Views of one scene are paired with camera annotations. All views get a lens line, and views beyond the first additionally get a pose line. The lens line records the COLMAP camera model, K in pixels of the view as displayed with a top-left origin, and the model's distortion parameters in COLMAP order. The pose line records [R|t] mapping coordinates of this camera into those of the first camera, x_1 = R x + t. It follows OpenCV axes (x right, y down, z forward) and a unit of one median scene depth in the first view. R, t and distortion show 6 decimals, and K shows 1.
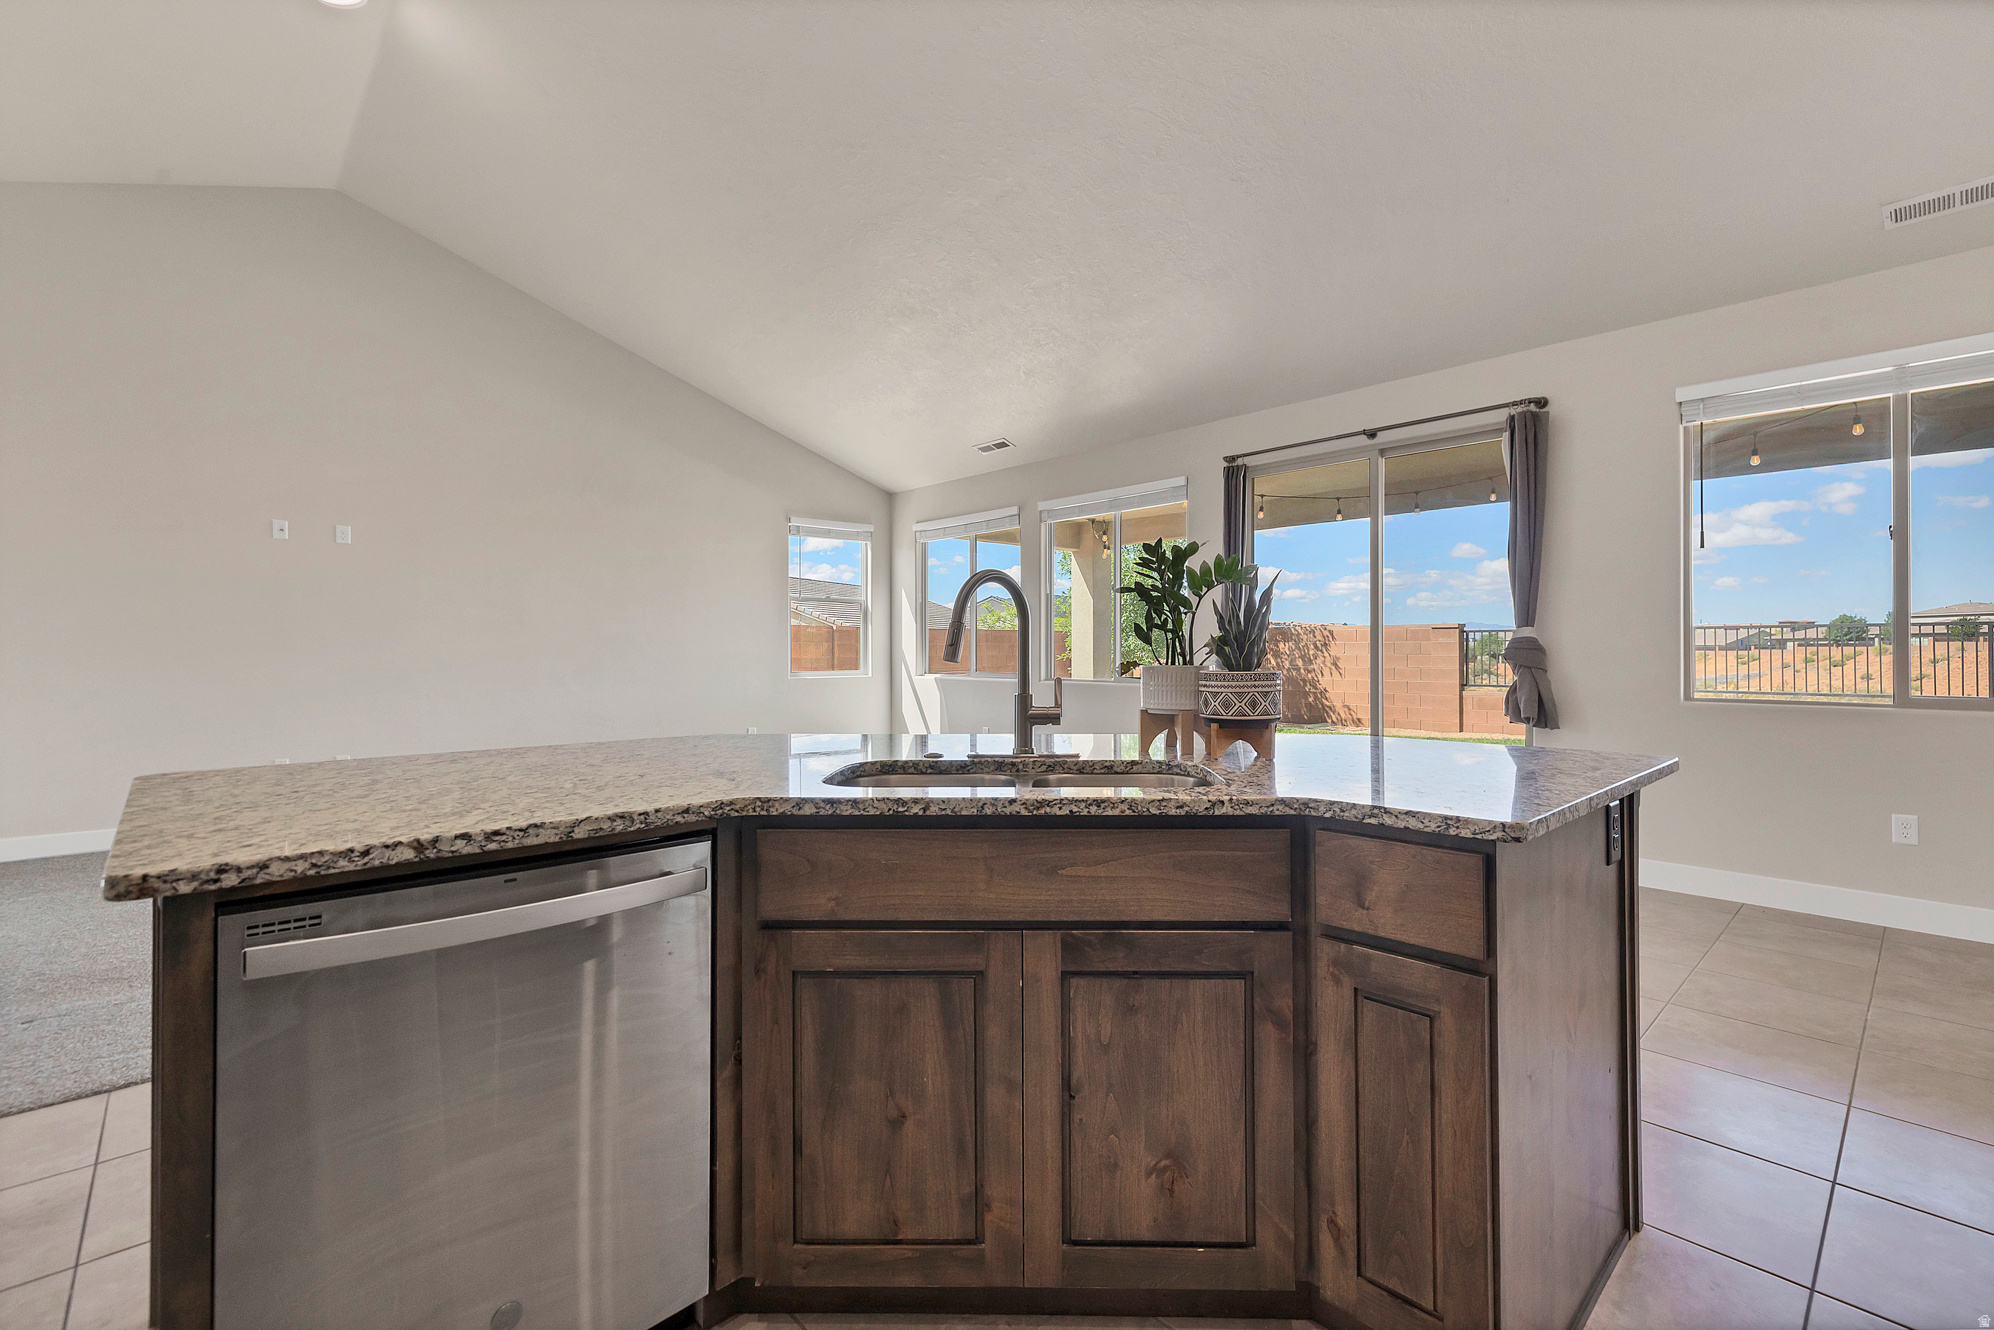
lens RADIAL K [[860.5, 0, 976.9], [0, 860.5, 655.6], [0, 0, 1]] dist [0.001141, 0.000188]
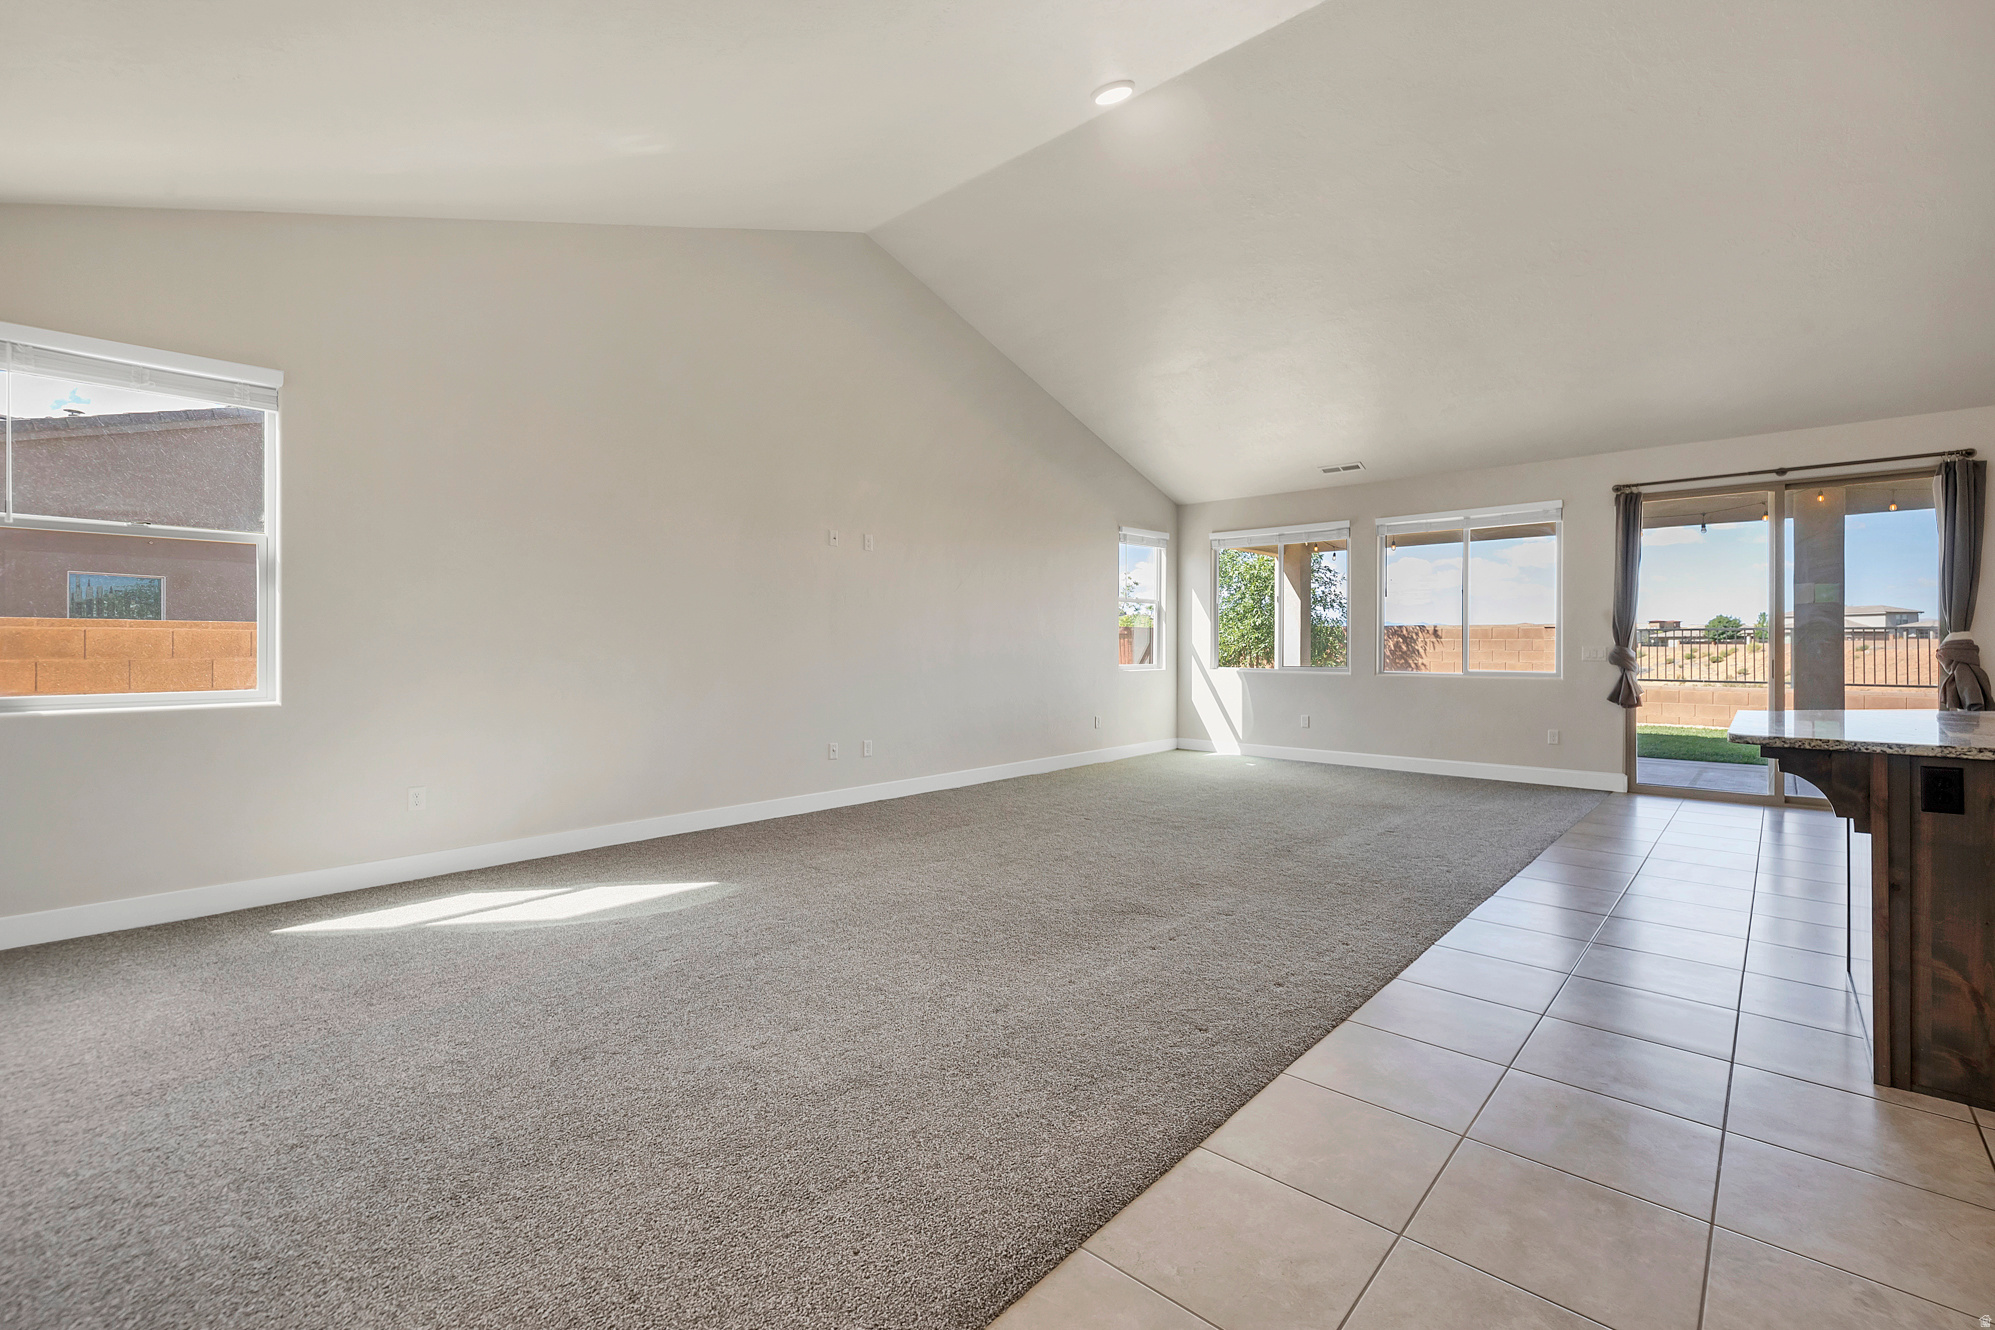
lens RADIAL K [[860.9, 0, 960.0], [0, 860.9, 646.5], [0, 0, 1]] dist [0.001141, 0.000188]
pose [[0.995698, 0.000385, 0.092658, -0.477356], [0.000222, 0.999979, -0.006546, -0.001470], [-0.092658, 0.006539, 0.995676, -0.060119]]
